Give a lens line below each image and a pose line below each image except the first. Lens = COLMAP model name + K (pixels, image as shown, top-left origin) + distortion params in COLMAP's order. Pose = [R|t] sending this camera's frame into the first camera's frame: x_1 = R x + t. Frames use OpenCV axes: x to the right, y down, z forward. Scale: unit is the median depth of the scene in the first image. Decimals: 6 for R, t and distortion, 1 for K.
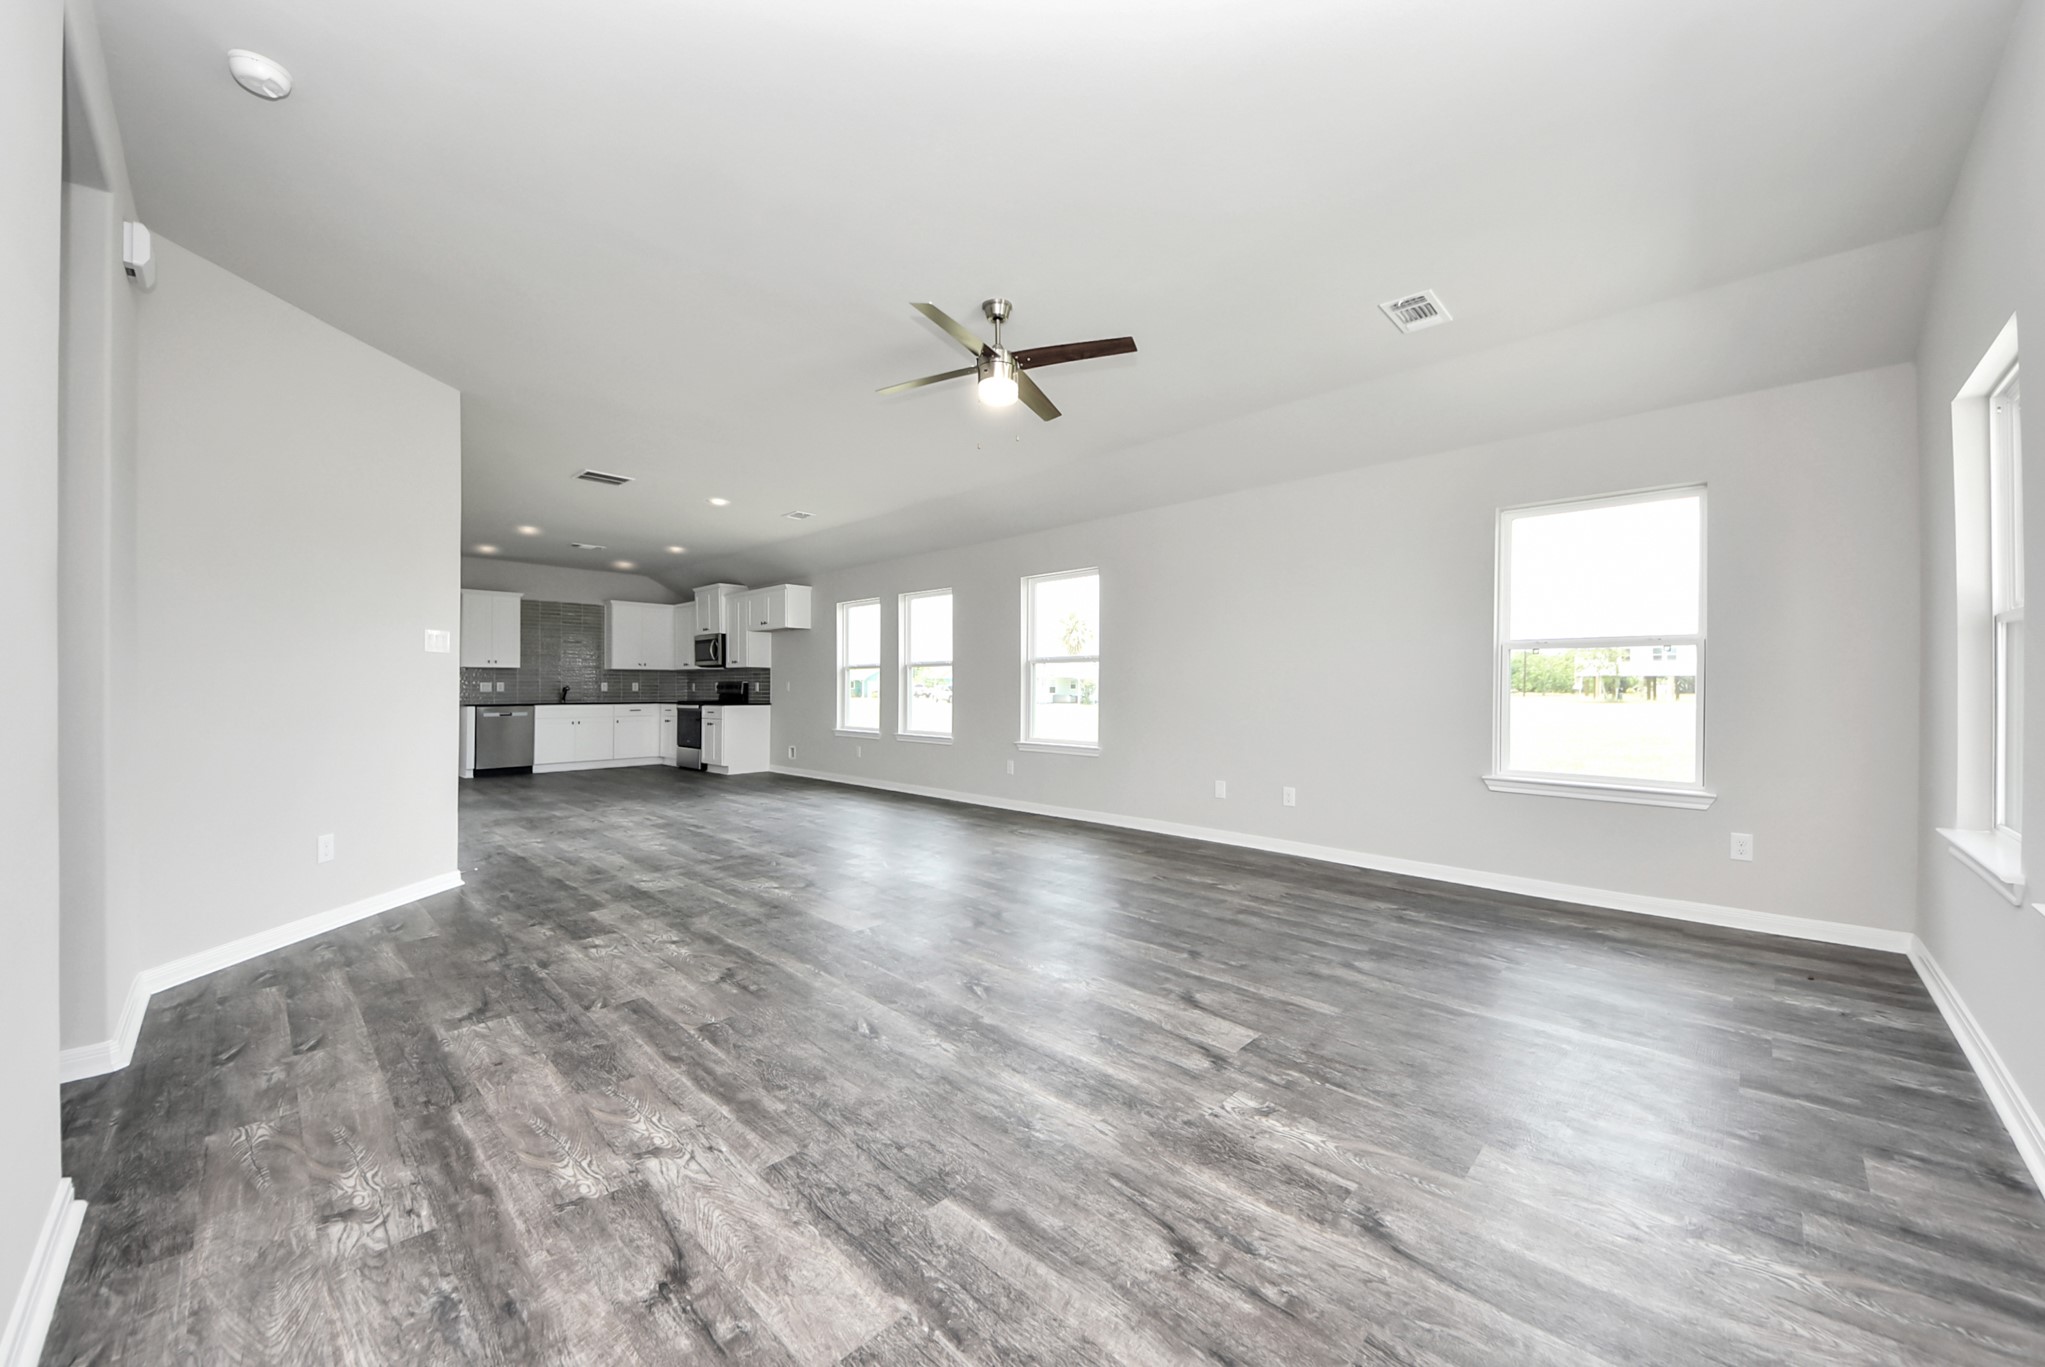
lens RADIAL K [[740.2, 0, 1054.1], [0, 740.2, 681.8], [0, 0, 1]] dist [0.000694, -0.000083]
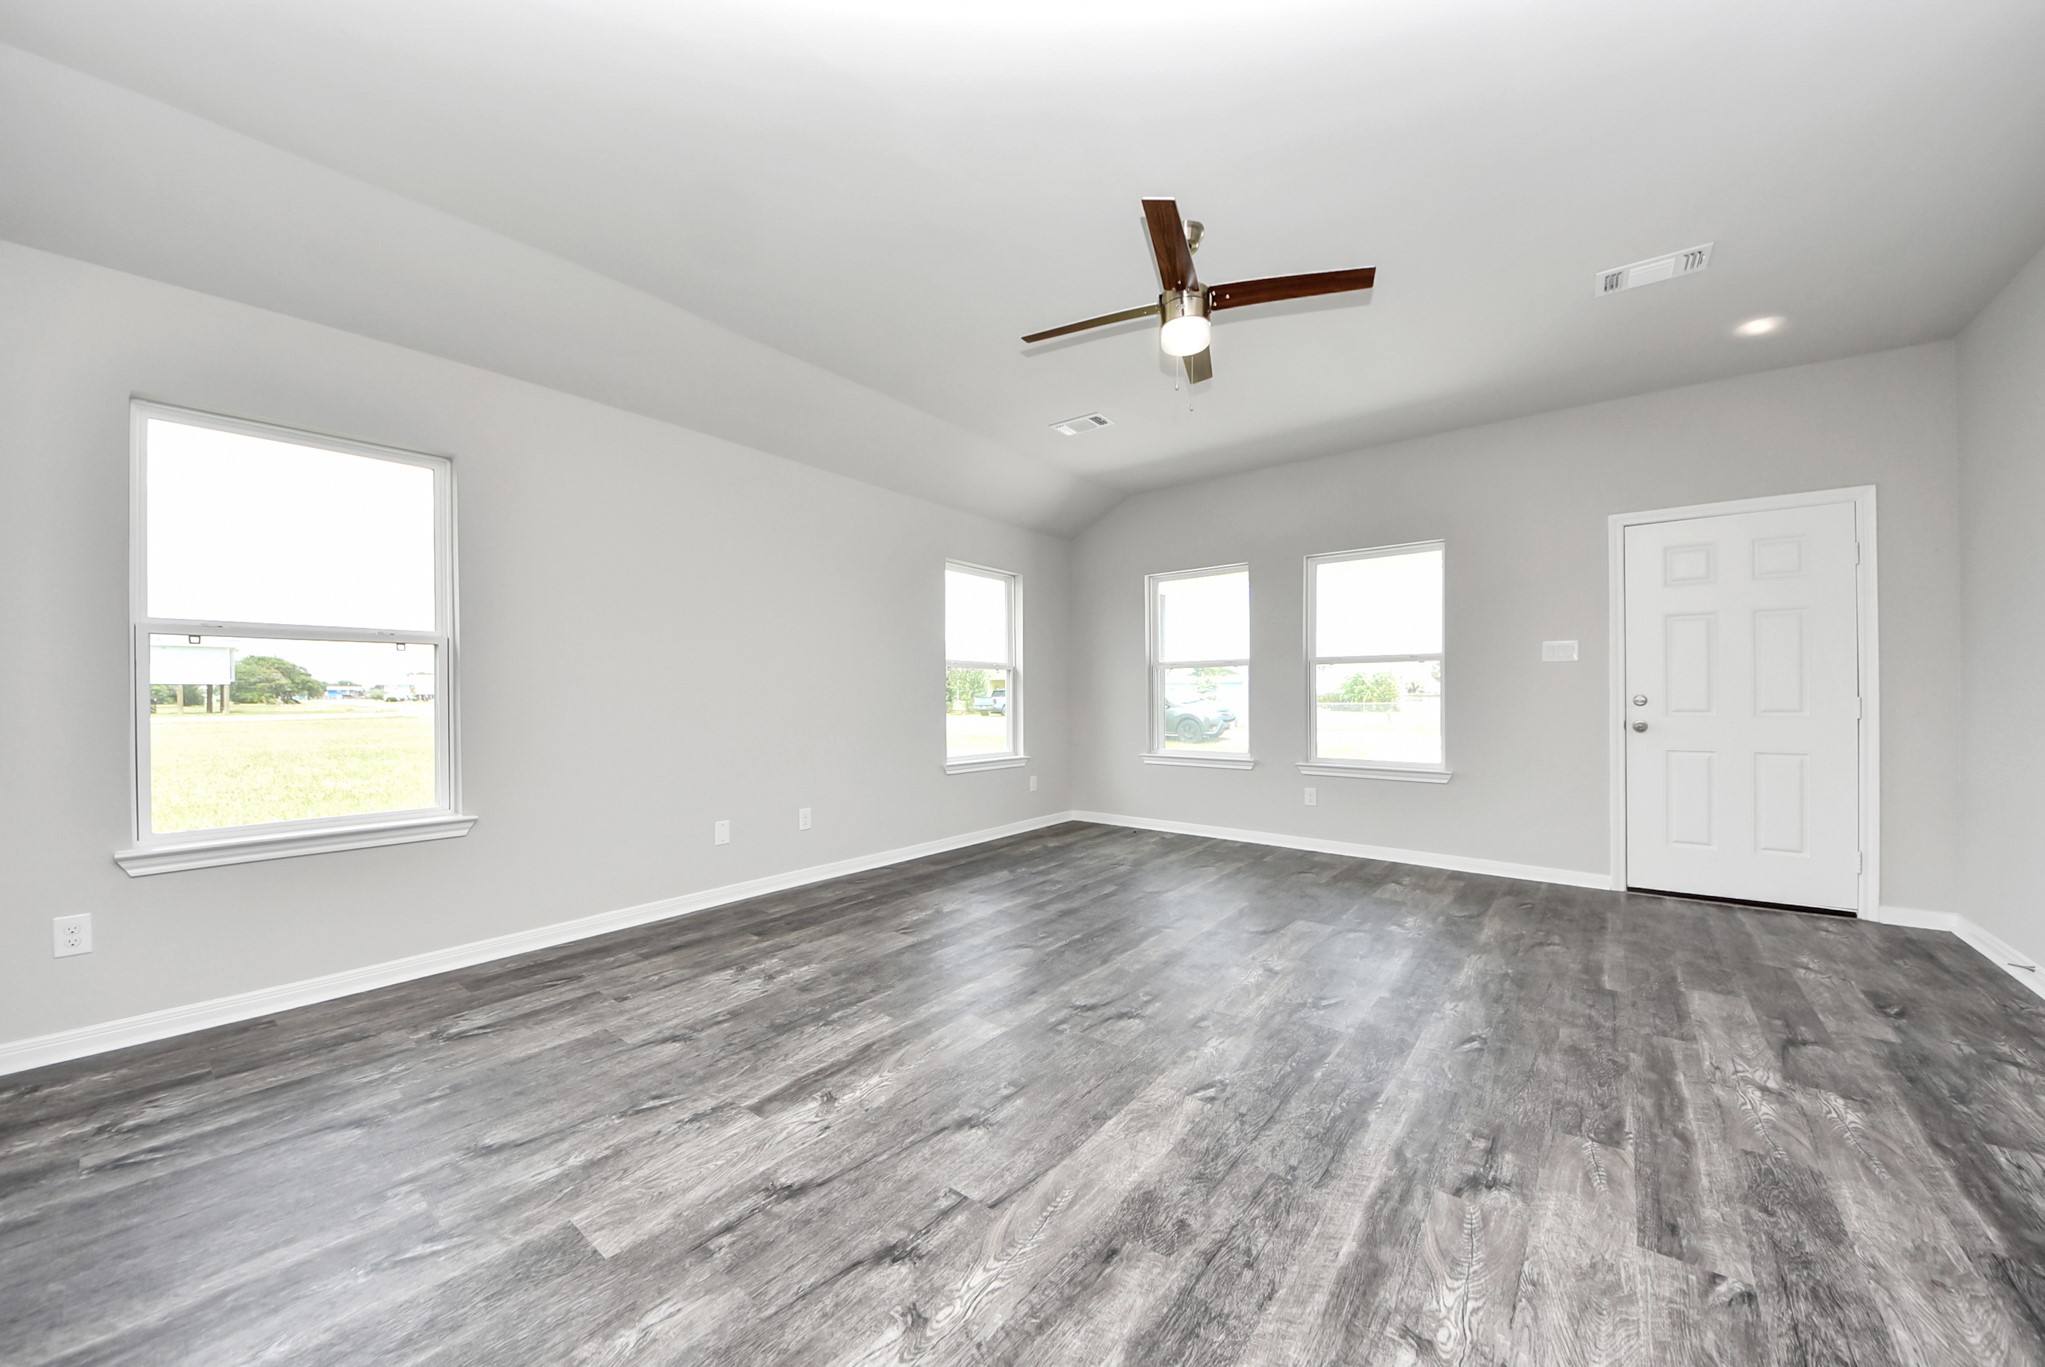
lens RADIAL K [[728.0, 0, 1039.8], [0, 728.0, 696.4], [0, 0, 1]] dist [-0.000824, -0.002802]
pose [[-0.070360, -0.019666, 0.997328, -0.843451], [-0.012156, 0.999748, 0.018856, -0.008410], [-0.997448, -0.010797, -0.070581, 1.181559]]
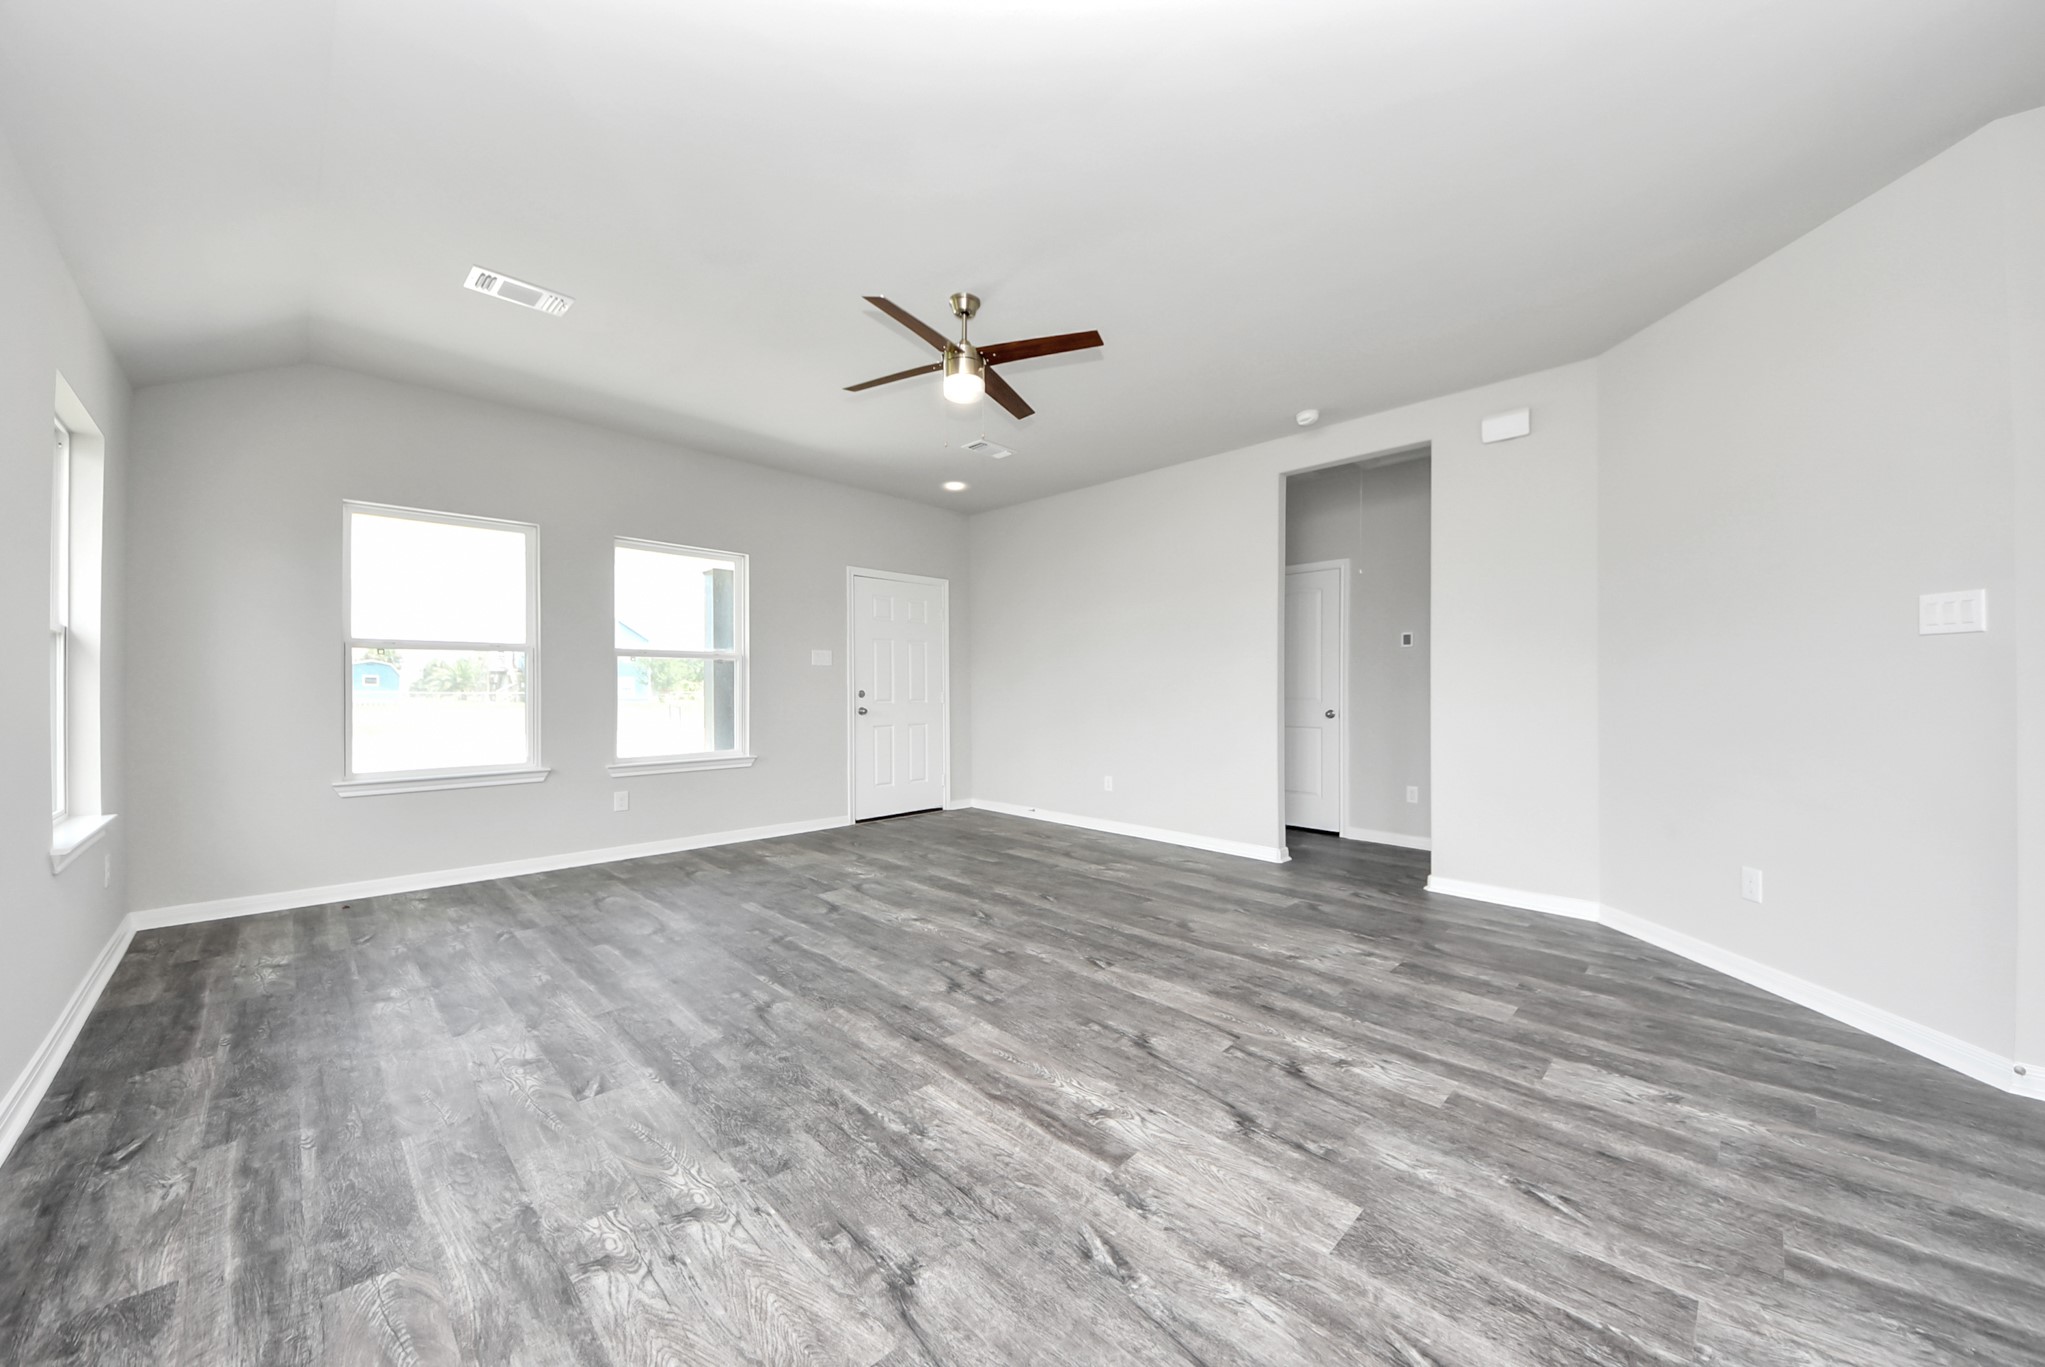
lens RADIAL K [[752.4, 0, 1021.8], [0, 752.4, 697.3], [0, 0, 1]] dist [0.001062, -0.000119]
pose [[-0.998131, -0.005848, 0.060829, -0.206922], [-0.005635, 0.999977, 0.003673, 0.012226], [-0.060849, 0.003323, -0.998141, 1.900030]]
